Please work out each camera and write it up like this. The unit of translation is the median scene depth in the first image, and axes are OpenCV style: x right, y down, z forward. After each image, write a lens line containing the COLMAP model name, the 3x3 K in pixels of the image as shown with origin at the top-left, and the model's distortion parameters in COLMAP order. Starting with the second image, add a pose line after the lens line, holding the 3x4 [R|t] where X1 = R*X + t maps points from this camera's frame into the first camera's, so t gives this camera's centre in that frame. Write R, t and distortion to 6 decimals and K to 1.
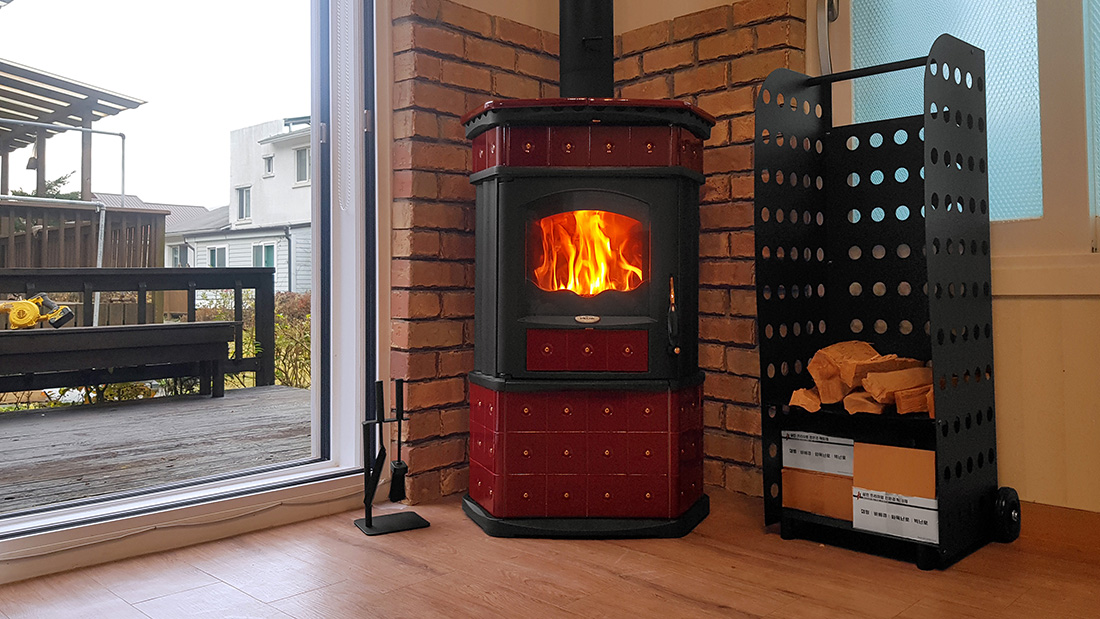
lens RADIAL K [[748.0, 0, 575.2], [0, 748.0, 253.8], [0, 0, 1]] dist [0.040179, -0.030876]
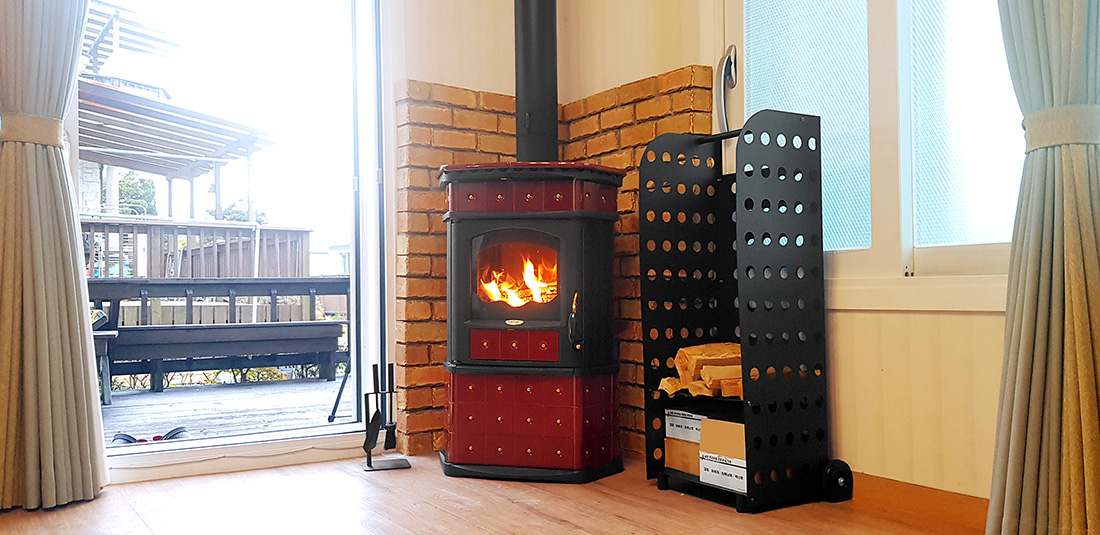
lens RADIAL K [[669.6, 0, 537.0], [0, 669.6, 276.6], [0, 0, 1]] dist [0.034054, -0.013990]
pose [[0.985879, 0.004896, -0.167390, 0.227769], [-0.002087, 0.999854, 0.016954, -0.015508], [0.167449, -0.016366, 0.985745, -0.174216]]
